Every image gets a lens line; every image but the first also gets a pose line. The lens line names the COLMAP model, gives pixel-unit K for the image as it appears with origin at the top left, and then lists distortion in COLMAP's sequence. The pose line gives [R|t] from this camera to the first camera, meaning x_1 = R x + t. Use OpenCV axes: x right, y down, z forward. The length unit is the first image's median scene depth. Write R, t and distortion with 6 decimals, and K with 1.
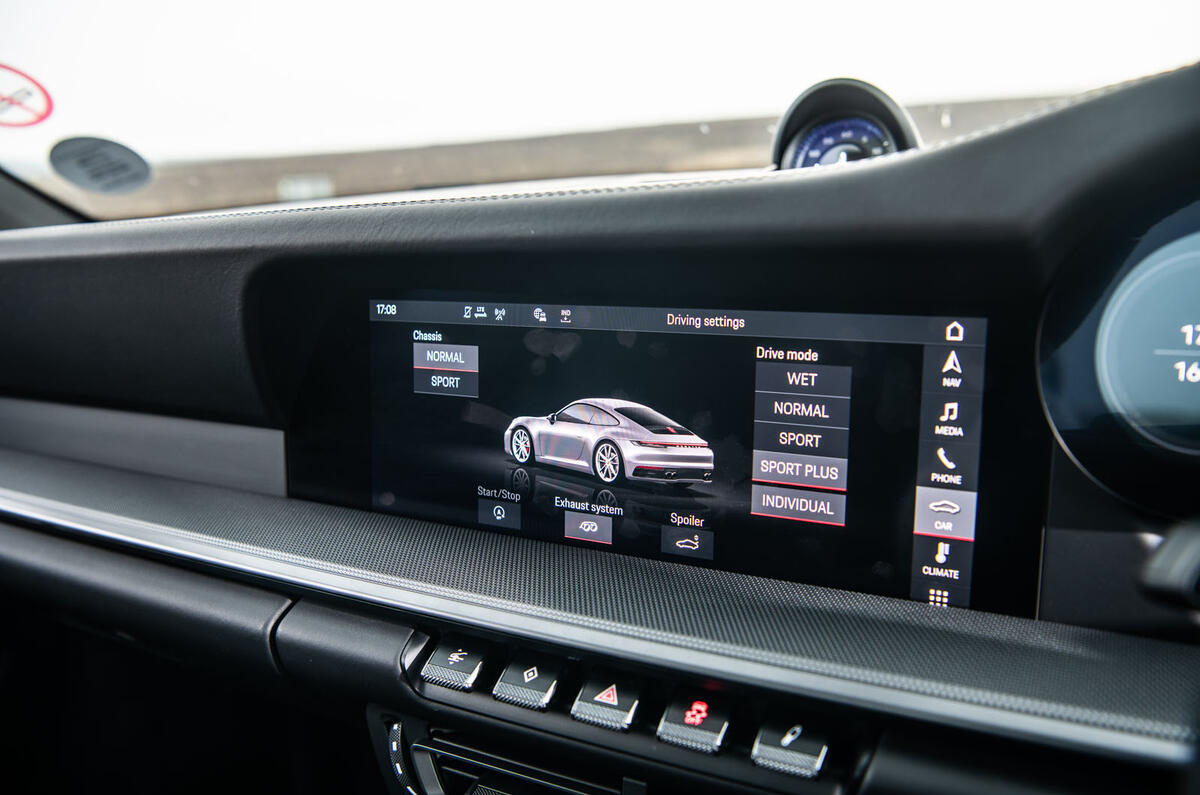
lens RADIAL K [[1070.7, 0, 600.0], [0, 1070.7, 397.5], [0, 0, 1]] dist [0.001812, 0.008873]
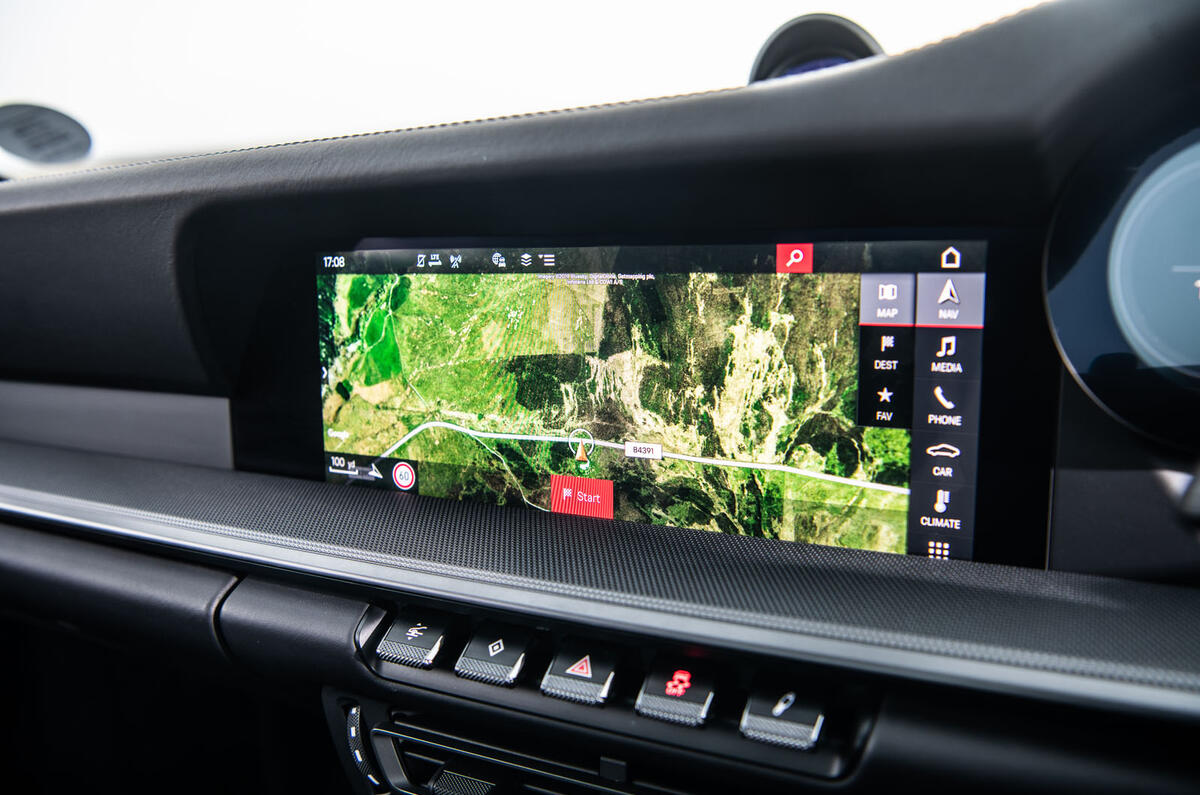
lens RADIAL K [[1054.1, 0, 600.0], [0, 1054.1, 397.5], [0, 0, 1]] dist [-0.003374, 0.000900]
pose [[0.999453, -0.024836, 0.021847, 0.009628], [0.024668, 0.999664, 0.007913, 0.041877], [-0.022036, -0.007370, 0.999730, 0.105432]]
